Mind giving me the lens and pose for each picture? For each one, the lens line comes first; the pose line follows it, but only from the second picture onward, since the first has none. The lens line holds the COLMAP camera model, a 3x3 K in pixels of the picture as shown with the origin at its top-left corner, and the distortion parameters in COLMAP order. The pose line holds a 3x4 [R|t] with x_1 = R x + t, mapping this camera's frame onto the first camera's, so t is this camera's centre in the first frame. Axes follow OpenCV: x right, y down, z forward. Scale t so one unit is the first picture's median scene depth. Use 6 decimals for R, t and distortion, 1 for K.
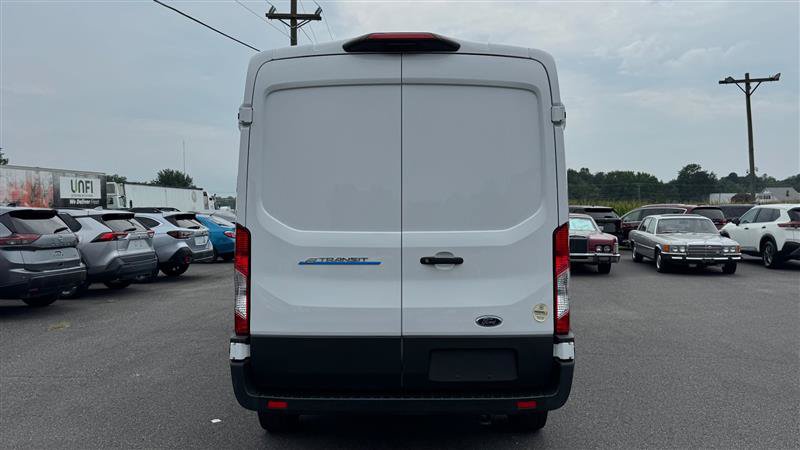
lens RADIAL K [[669.6, 0, 403.3], [0, 669.6, 221.0], [0, 0, 1]] dist [0.069702, -0.066098]
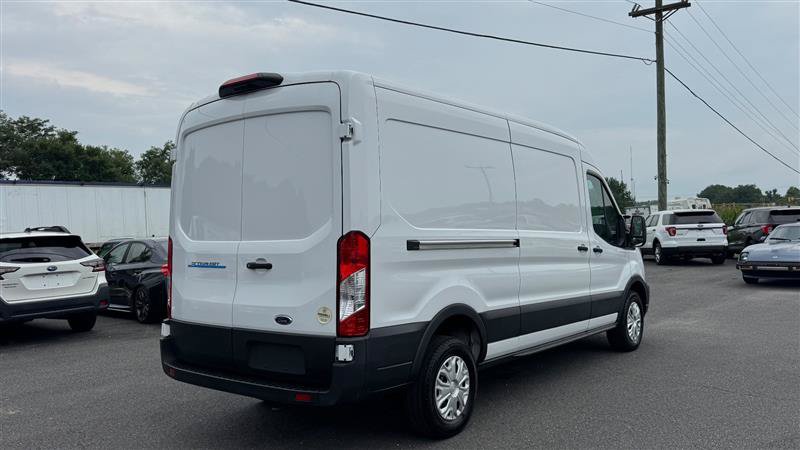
lens RADIAL K [[669.6, 0, 397.9], [0, 669.6, 222.1], [0, 0, 1]] dist [0.069702, -0.066098]
pose [[0.786706, -0.020887, -0.616974, 0.943100], [0.016461, 0.999782, -0.012858, 0.001780], [0.617108, -0.000041, 0.786878, 0.215937]]
